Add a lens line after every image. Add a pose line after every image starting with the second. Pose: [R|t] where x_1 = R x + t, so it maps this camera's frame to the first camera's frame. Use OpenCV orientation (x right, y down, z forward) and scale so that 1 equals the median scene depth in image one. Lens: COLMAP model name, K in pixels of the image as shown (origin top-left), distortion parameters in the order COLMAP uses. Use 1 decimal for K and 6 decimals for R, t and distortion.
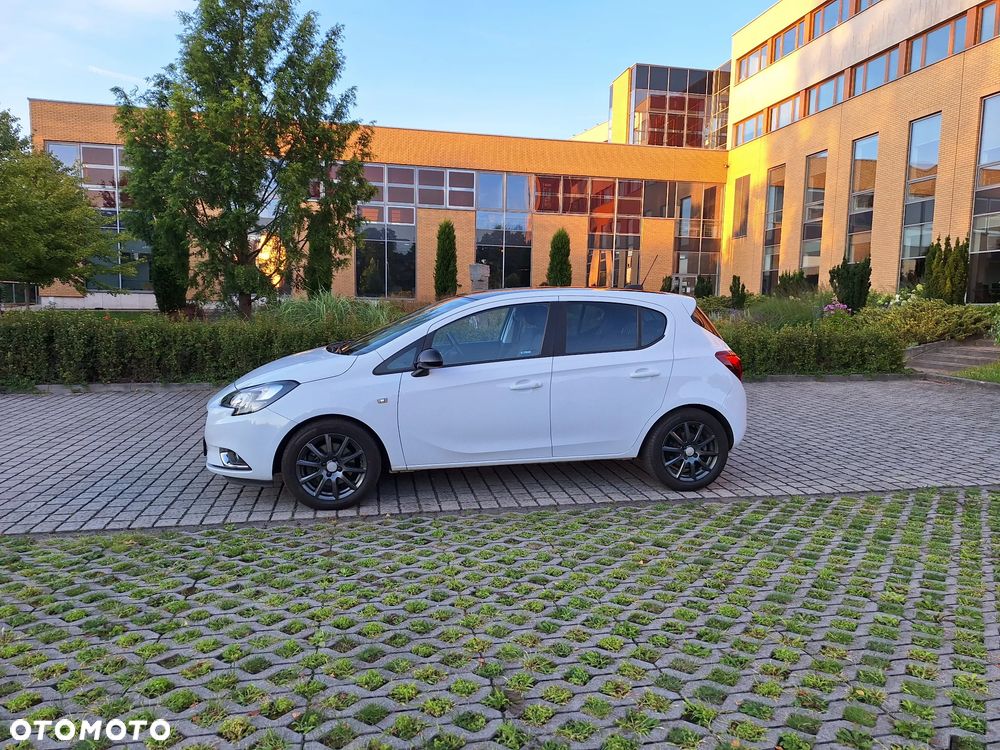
lens RADIAL K [[690.9, 0, 505.3], [0, 690.9, 375.0], [0, 0, 1]] dist [0.077600, -0.090991]
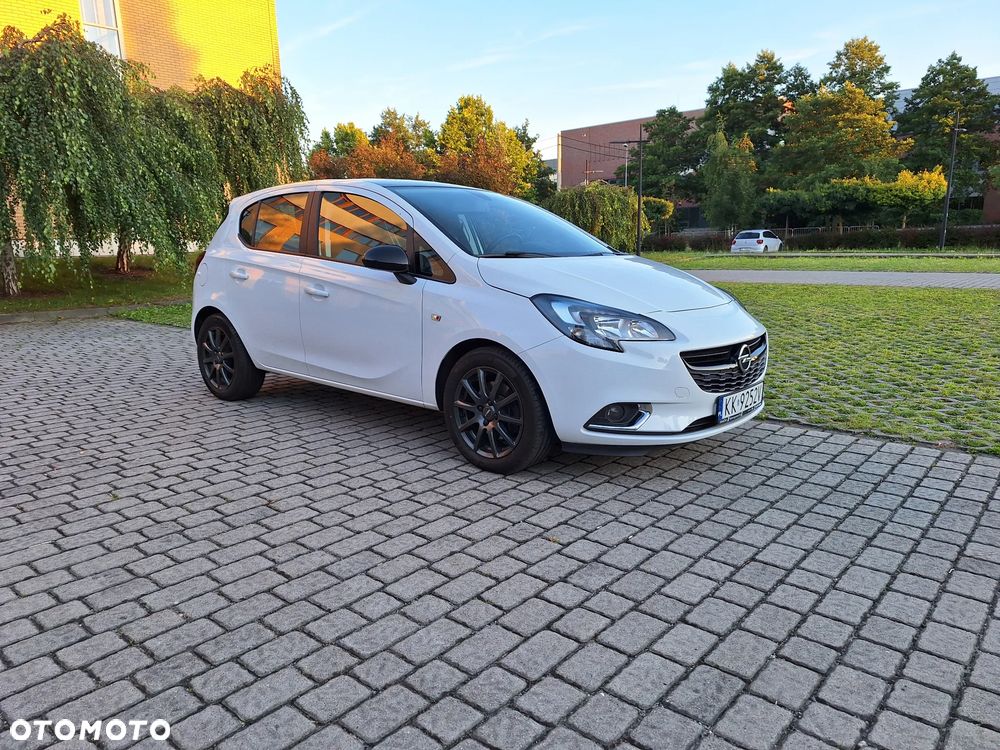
lens RADIAL K [[693.1, 0, 506.4], [0, 693.1, 381.8], [0, 0, 1]] dist [0.072818, -0.074662]
pose [[-0.613988, -0.158727, 0.773191, -0.212542], [0.093868, 0.957937, 0.271193, -0.032680], [-0.783714, 0.239087, -0.573263, 0.416965]]
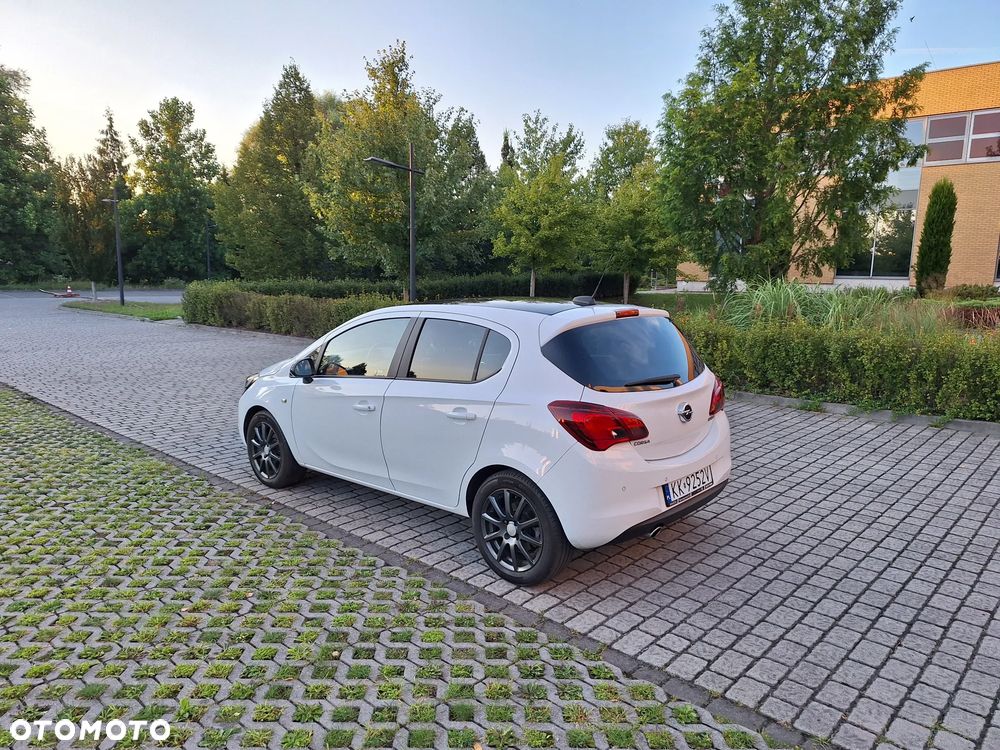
lens RADIAL K [[696.8, 0, 502.9], [0, 696.8, 366.8], [0, 0, 1]] dist [0.067791, -0.071334]
pose [[0.587368, 0.101419, -0.802940, 0.221950], [-0.086828, 0.994288, 0.062071, -0.028159], [0.804649, 0.033259, 0.592819, 0.146337]]
